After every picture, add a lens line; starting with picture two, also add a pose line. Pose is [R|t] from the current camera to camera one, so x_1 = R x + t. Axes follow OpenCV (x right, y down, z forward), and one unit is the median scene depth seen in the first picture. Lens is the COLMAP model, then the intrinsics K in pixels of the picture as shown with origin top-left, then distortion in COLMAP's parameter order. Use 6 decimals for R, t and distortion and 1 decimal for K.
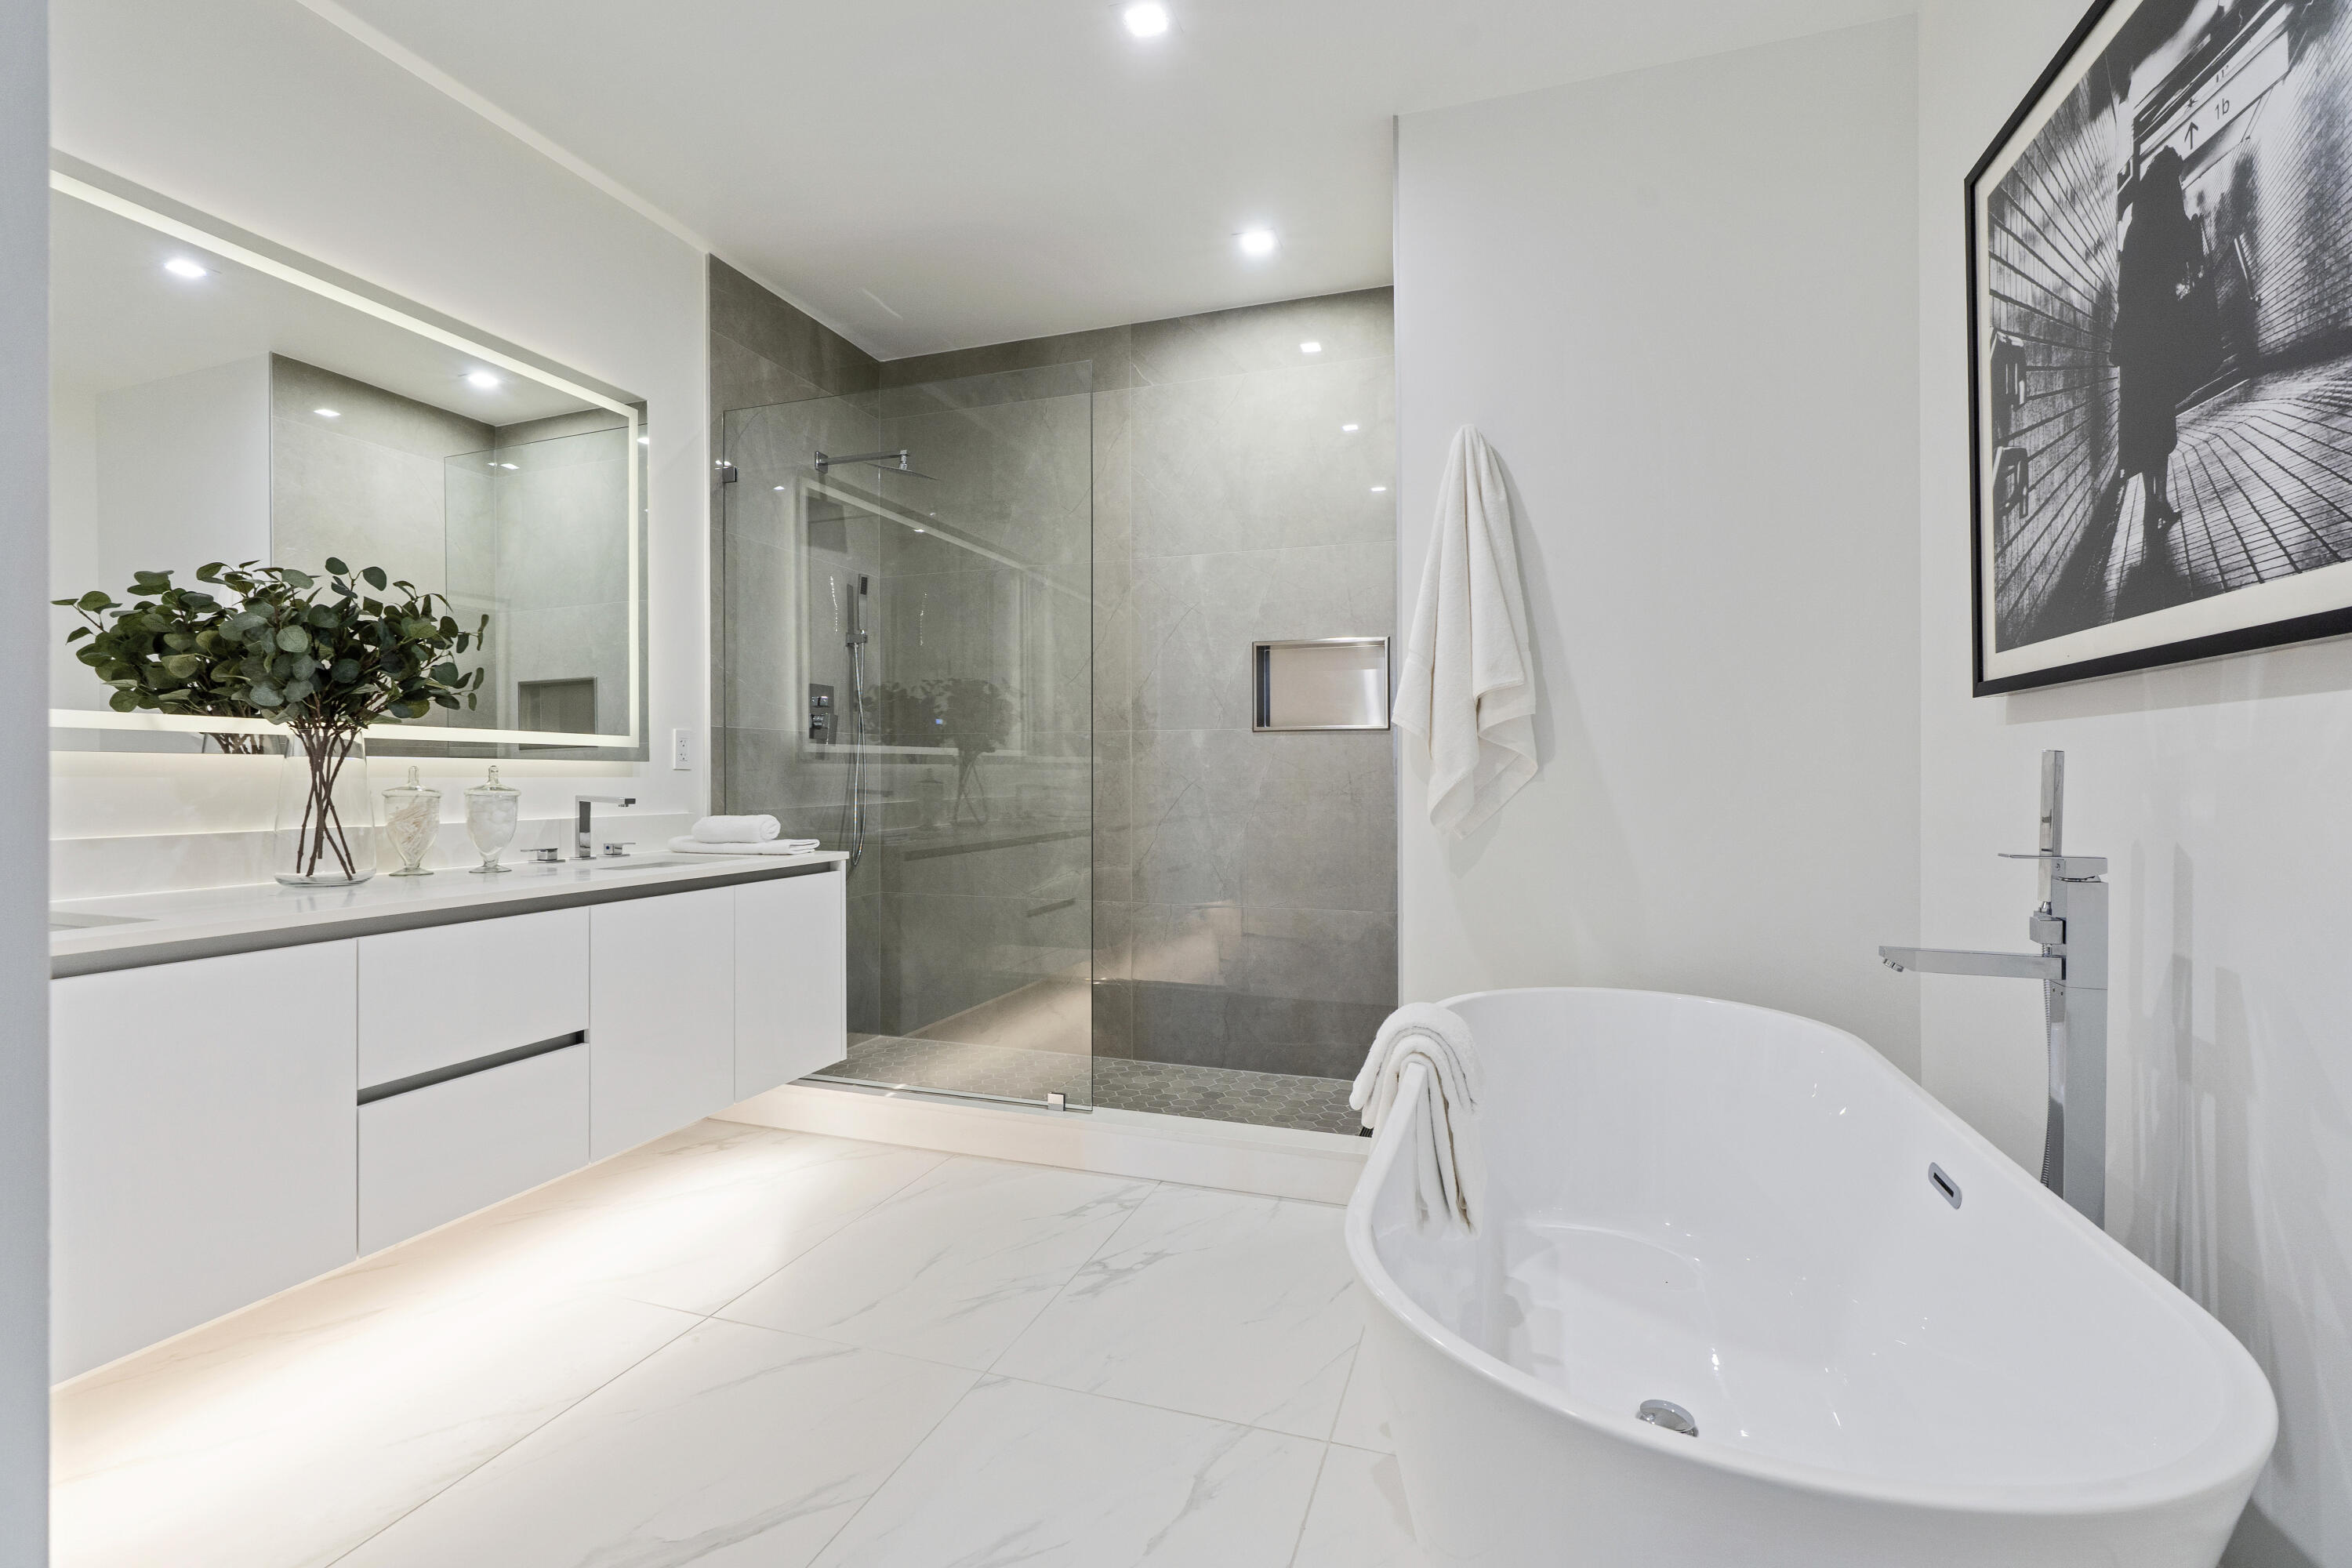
lens RADIAL K [[1052.4, 0, 1174.6], [0, 1052.4, 777.7], [0, 0, 1]] dist [-0.011893, 0.002957]
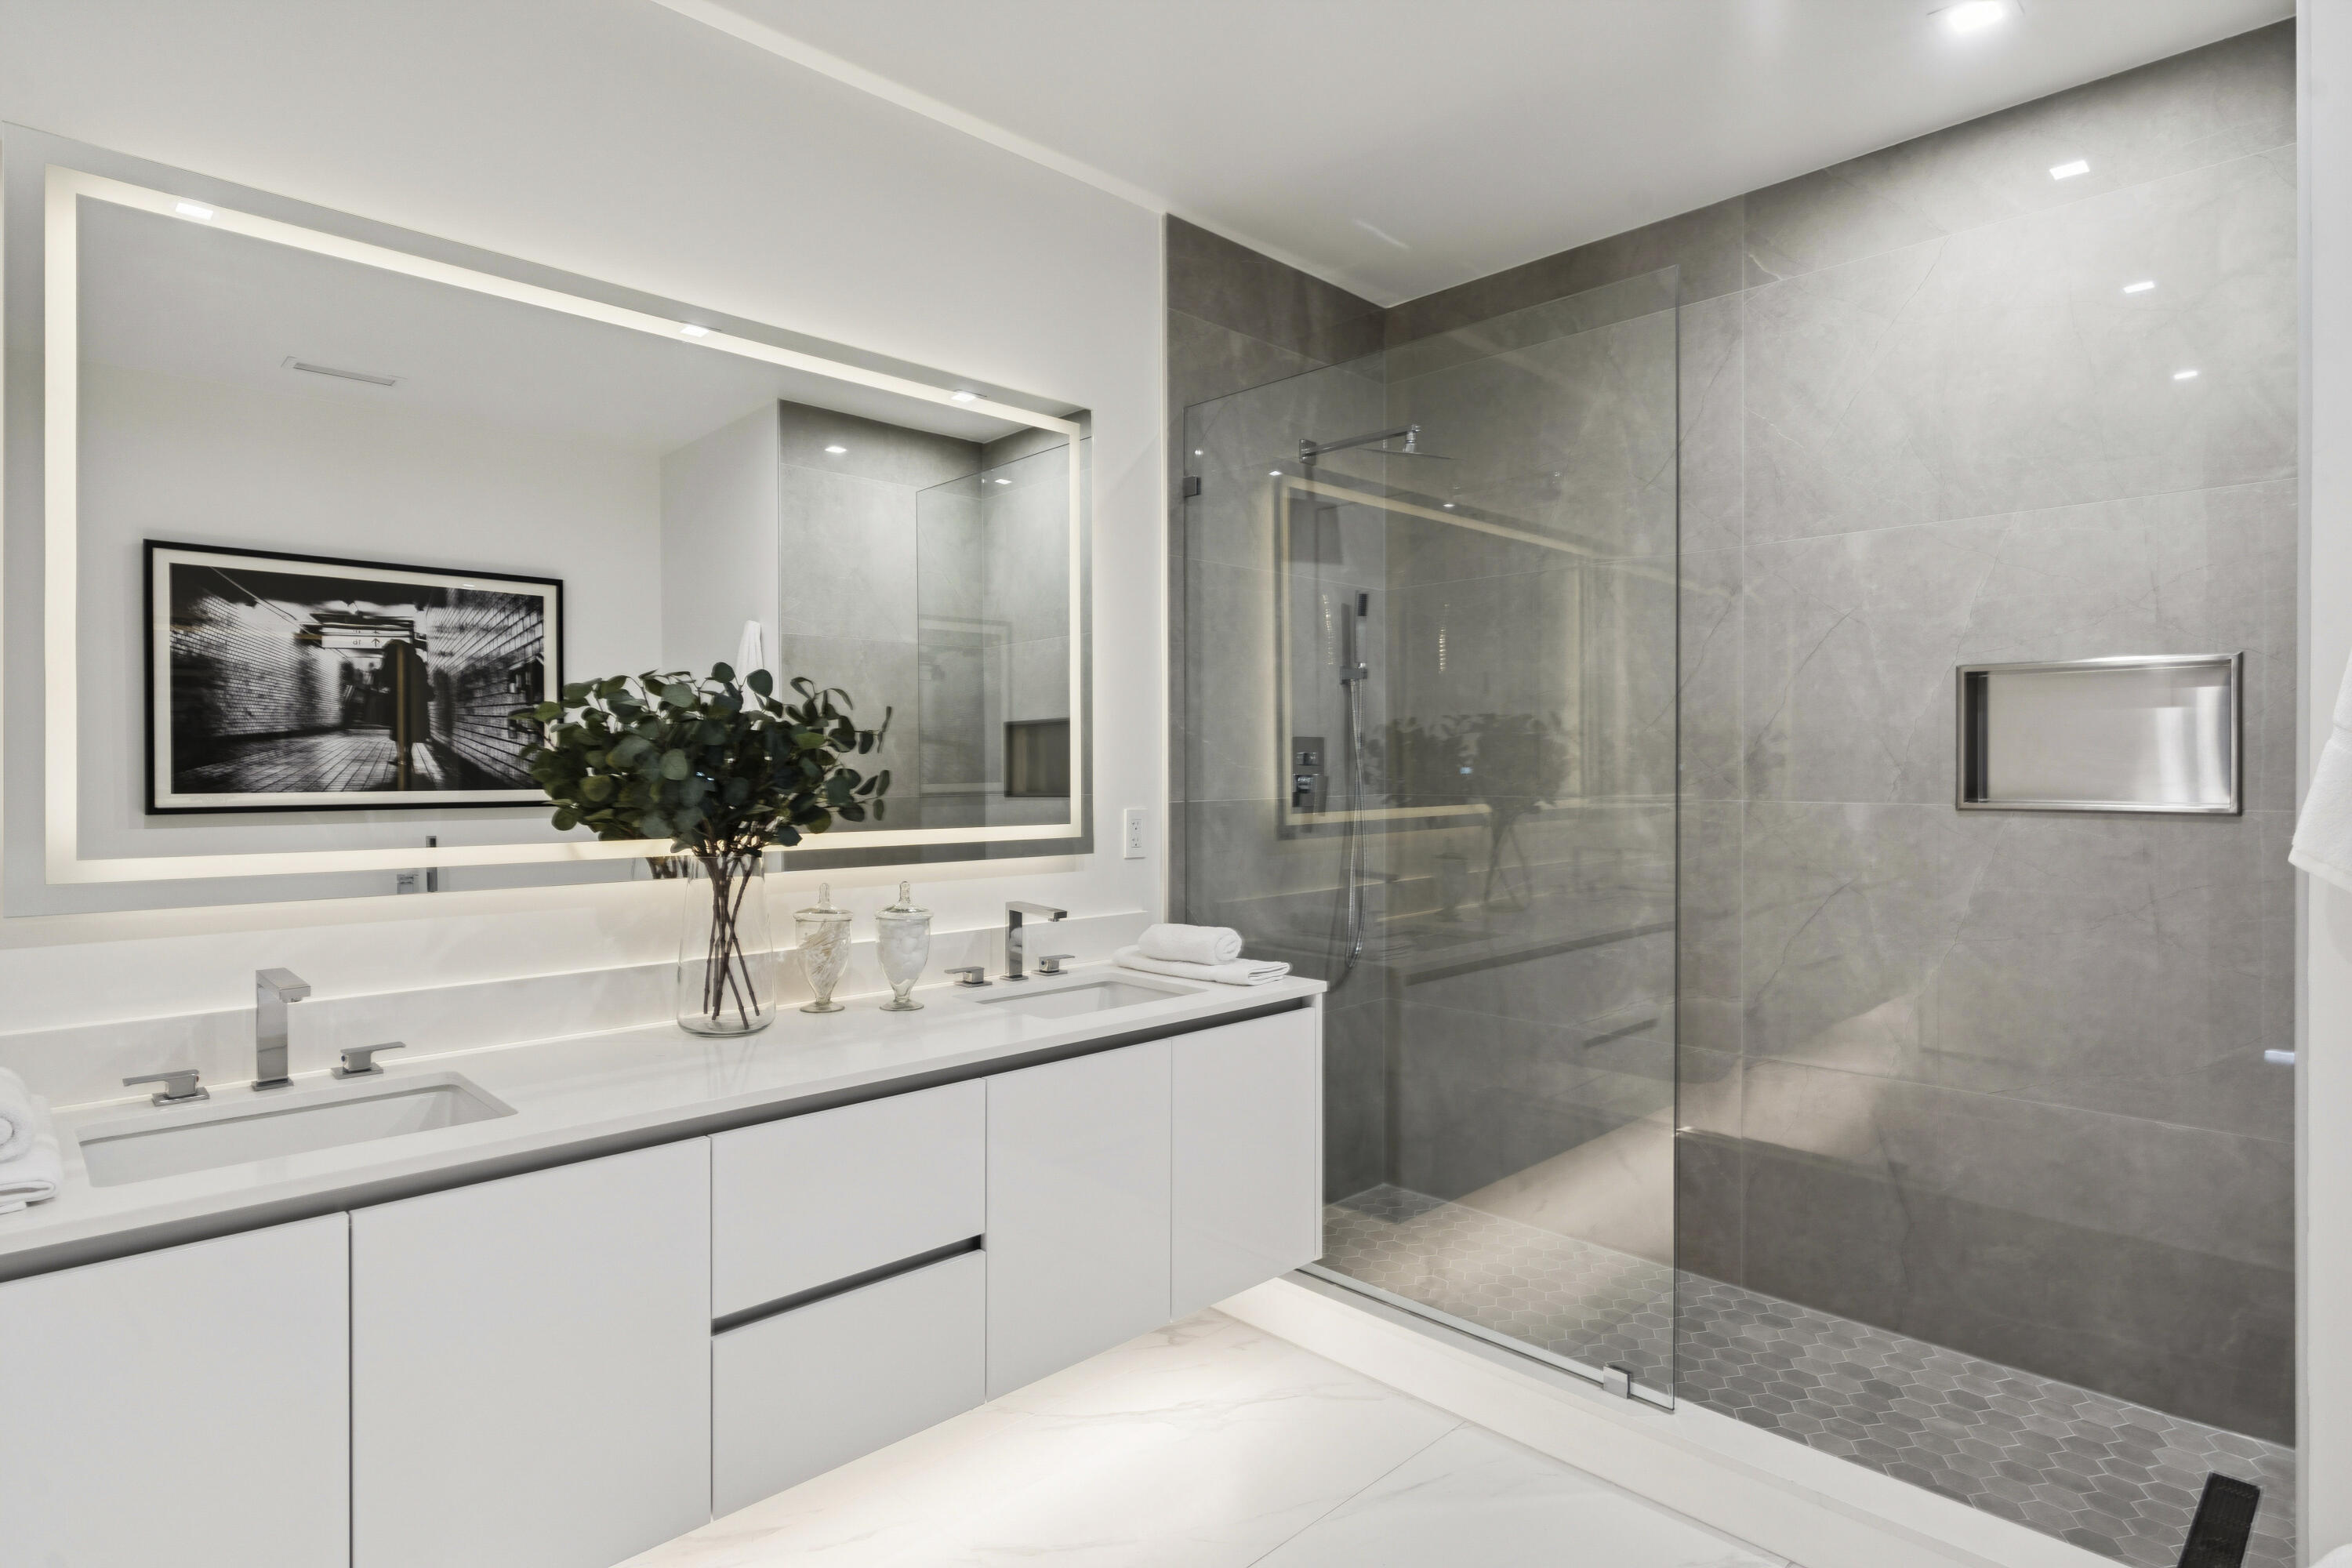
lens RADIAL K [[1258.7, 0, 1175.8], [0, 1258.7, 775.8], [0, 0, 1]] dist [-0.006917, 0.005361]
pose [[0.892875, 0.003369, -0.450291, -0.003848], [-0.004116, 0.999991, -0.000679, -0.062311], [0.450285, 0.002460, 0.892882, 0.130343]]
